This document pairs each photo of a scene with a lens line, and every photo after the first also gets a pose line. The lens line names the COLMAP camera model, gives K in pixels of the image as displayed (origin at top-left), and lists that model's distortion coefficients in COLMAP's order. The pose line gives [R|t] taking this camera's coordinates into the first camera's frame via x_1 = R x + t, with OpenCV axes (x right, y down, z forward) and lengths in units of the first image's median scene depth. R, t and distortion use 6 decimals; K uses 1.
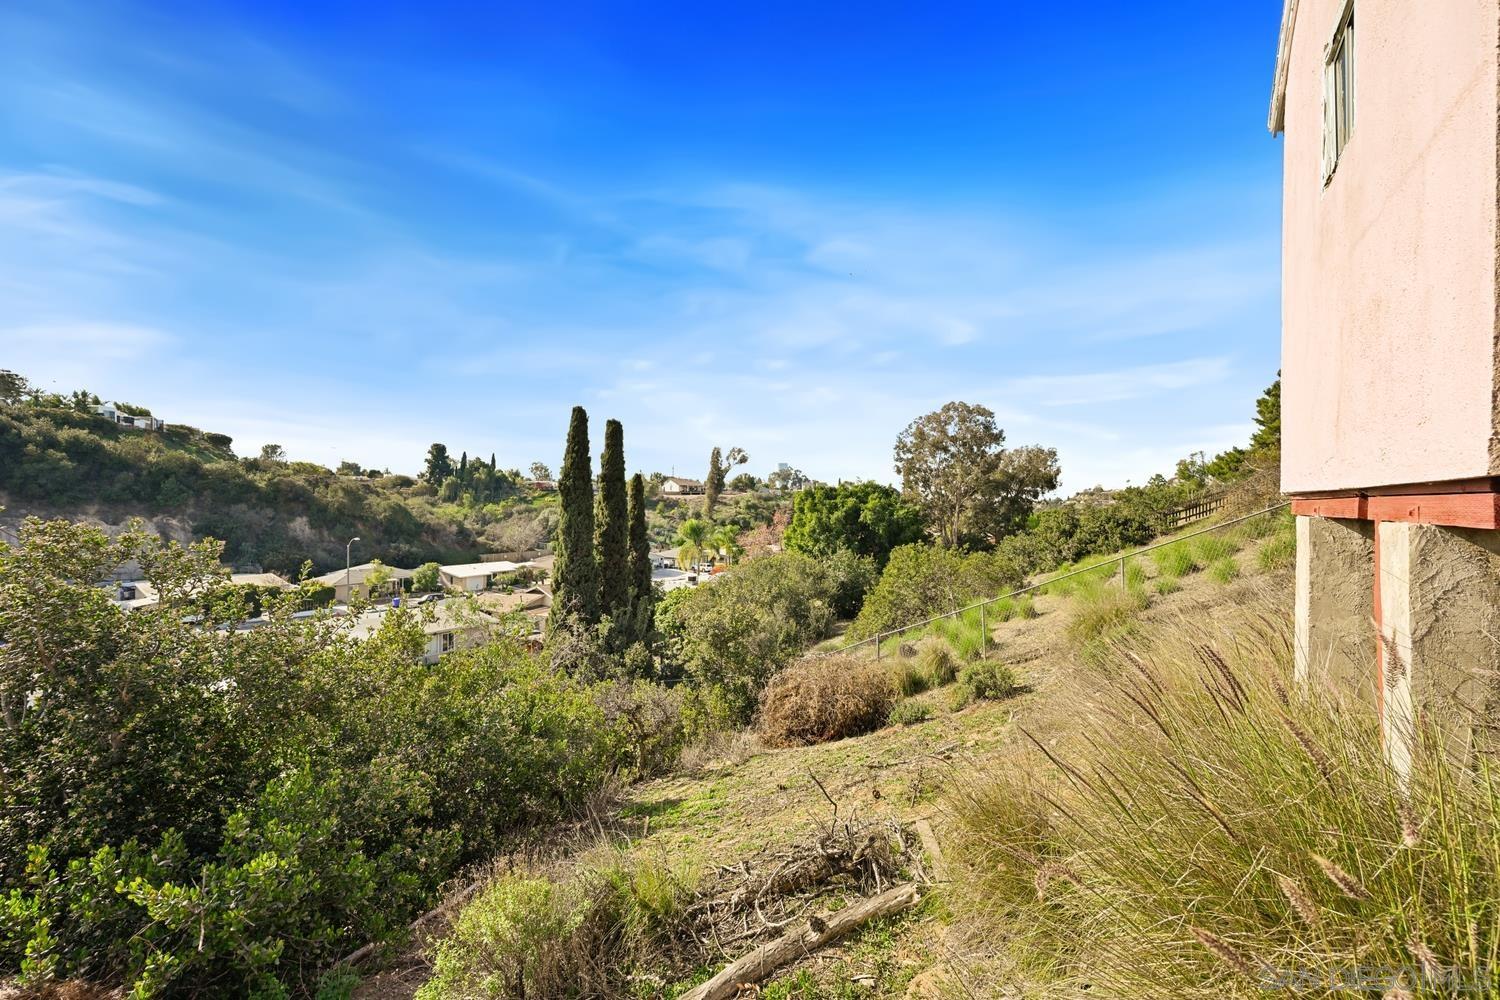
lens RADIAL K [[584.6, 0, 751.9], [0, 584.6, 504.2], [0, 0, 1]] dist [-0.003645, 0.000401]
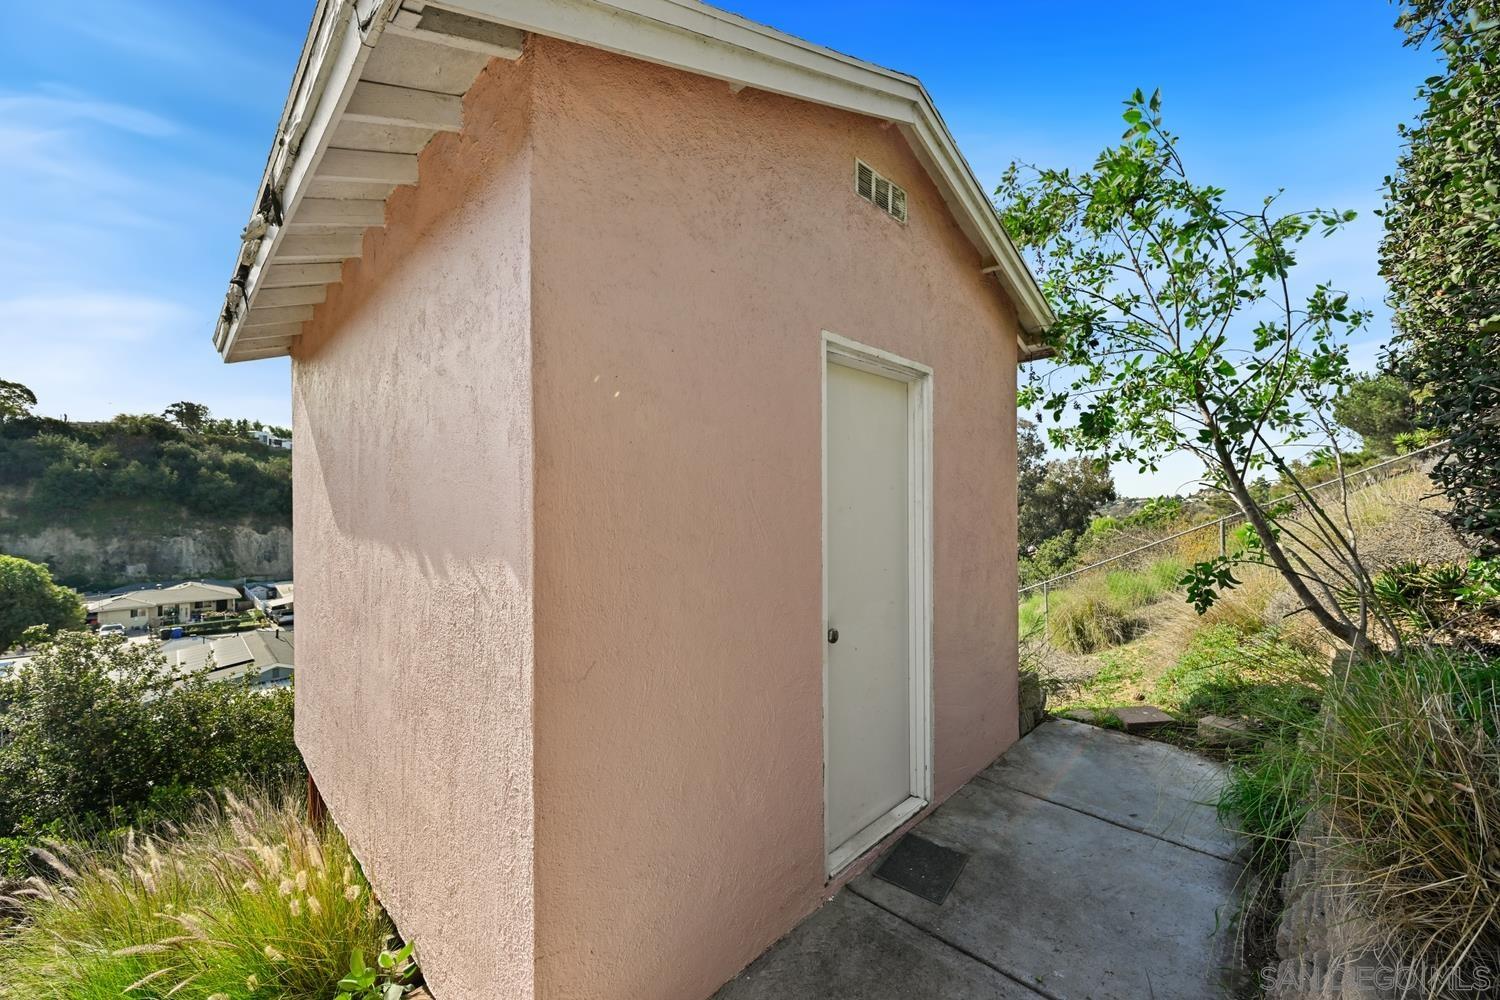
lens RADIAL K [[584.6, 0, 752.1], [0, 584.6, 500.8], [0, 0, 1]] dist [-0.003645, 0.000401]
pose [[0.988488, -0.005305, -0.151203, 0.069507], [0.004865, 0.999983, -0.003276, -0.021899], [0.151218, 0.002503, 0.988497, -0.026846]]
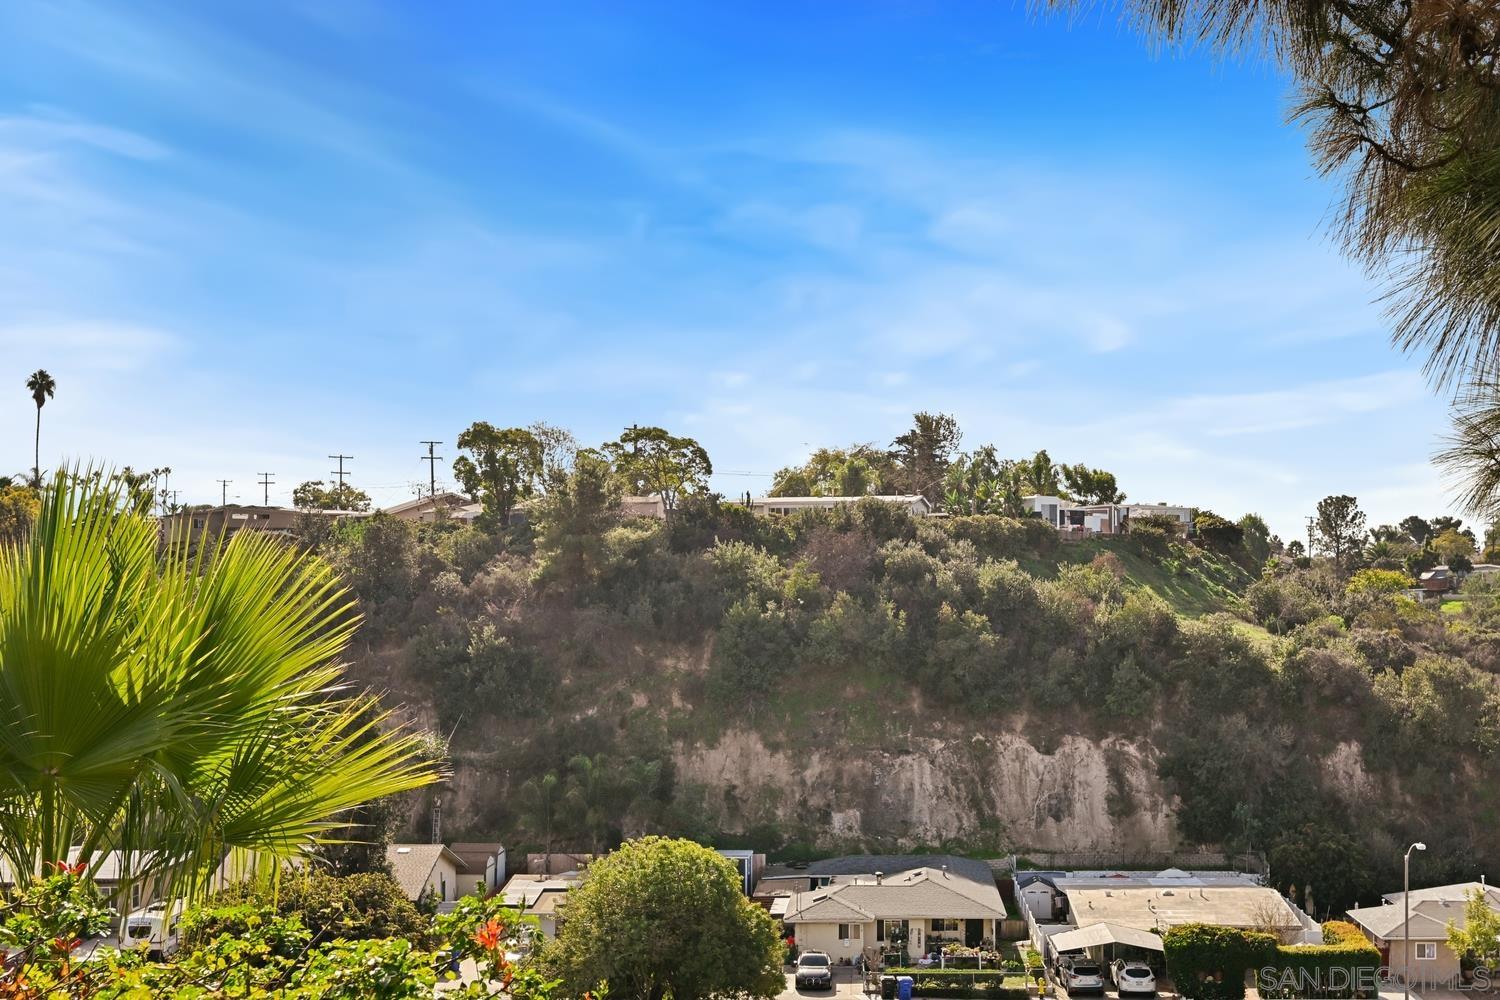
lens RADIAL K [[1910.7, 0, 846.3], [0, 1910.7, 578.9], [0, 0, 1]] dist [-0.018768, 0.000000]
pose [[0.571527, 0.000143, -0.820583, 0.185641], [0.003855, 0.999988, 0.002859, -0.118444], [0.820574, -0.004797, 0.571520, -0.110852]]
